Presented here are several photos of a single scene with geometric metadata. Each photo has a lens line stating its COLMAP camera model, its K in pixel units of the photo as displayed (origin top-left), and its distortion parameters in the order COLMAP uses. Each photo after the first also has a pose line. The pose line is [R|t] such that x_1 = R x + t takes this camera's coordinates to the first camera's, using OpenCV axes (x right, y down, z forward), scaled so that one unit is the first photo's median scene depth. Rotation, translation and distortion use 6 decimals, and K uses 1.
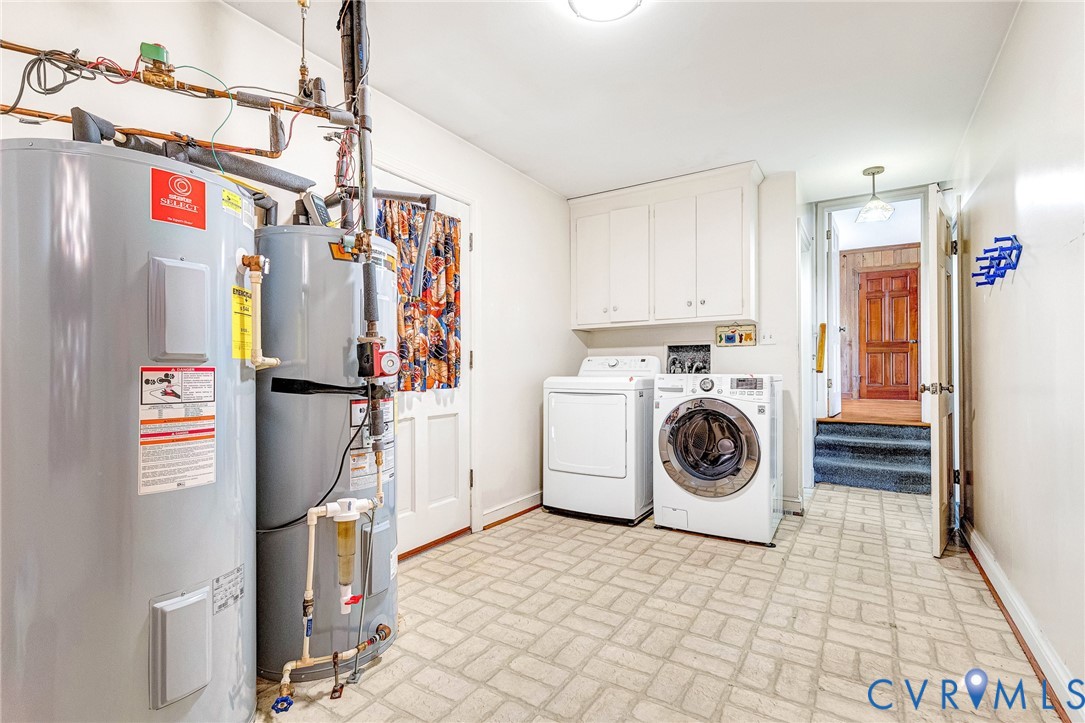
lens RADIAL K [[508.9, 0, 541.5], [0, 508.9, 365.5], [0, 0, 1]] dist [0.010746, -0.001371]
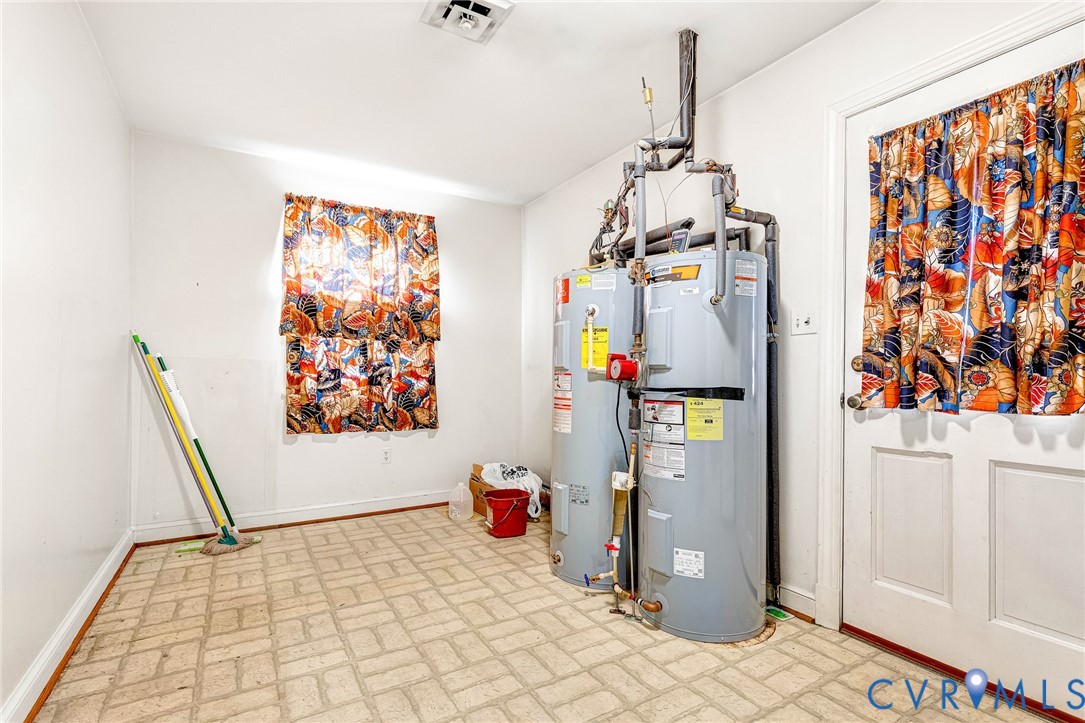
lens RADIAL K [[508.9, 0, 542.8], [0, 508.9, 370.4], [0, 0, 1]] dist [0.010746, -0.001371]
pose [[-0.447197, -0.012579, -0.894347, 1.000398], [-0.000525, 0.999905, -0.013801, 0.017052], [0.894435, -0.005702, -0.447161, 1.578389]]
